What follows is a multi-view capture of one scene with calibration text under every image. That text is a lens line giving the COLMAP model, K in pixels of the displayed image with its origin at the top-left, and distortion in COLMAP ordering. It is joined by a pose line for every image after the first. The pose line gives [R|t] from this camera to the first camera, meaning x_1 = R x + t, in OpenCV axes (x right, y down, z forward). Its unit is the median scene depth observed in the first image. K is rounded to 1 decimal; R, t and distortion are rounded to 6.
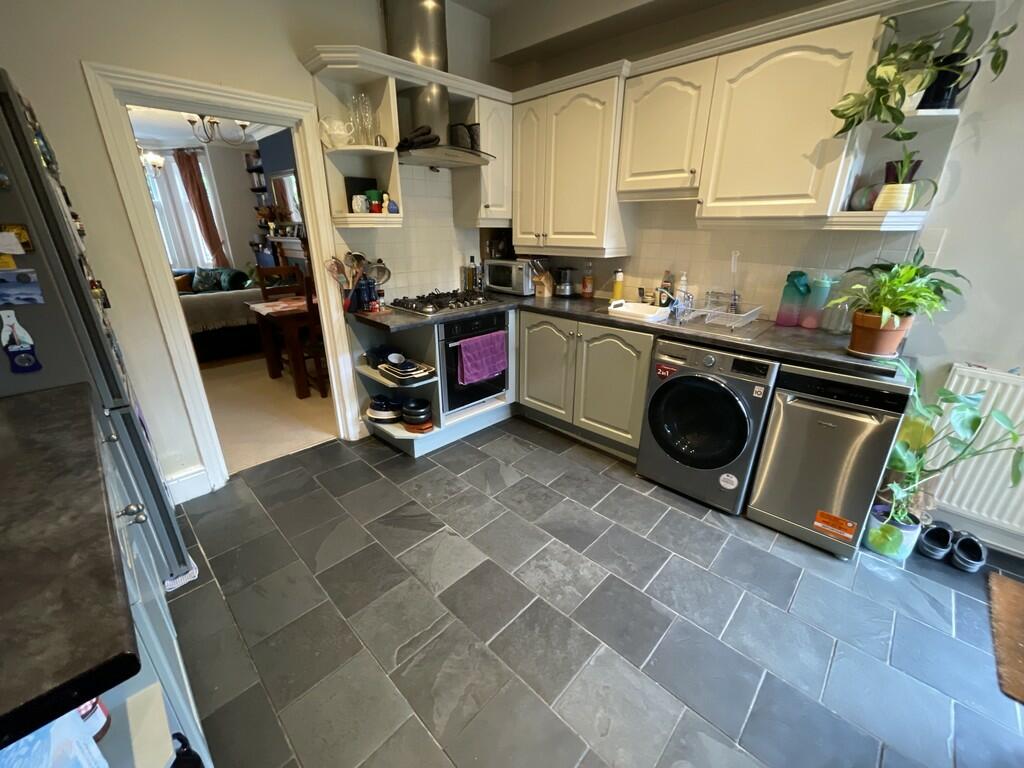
lens RADIAL K [[416.4, 0, 512.0], [0, 416.4, 388.5], [0, 0, 1]] dist [-0.002128, 0.000449]
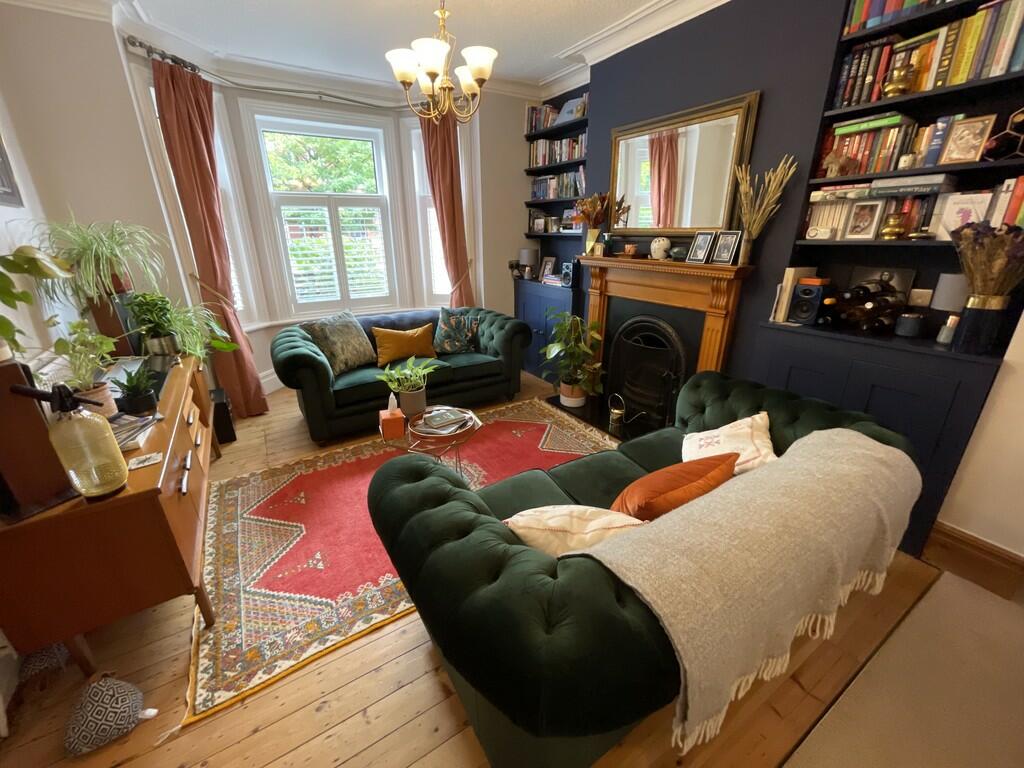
lens RADIAL K [[416.4, 0, 508.1], [0, 416.4, 384.3], [0, 0, 1]] dist [-0.002128, 0.000449]
pose [[0.971101, 0.075649, -0.226364, -1.323440], [-0.078875, 0.996871, -0.005230, -0.479063], [0.225260, 0.022933, 0.974029, 1.169370]]
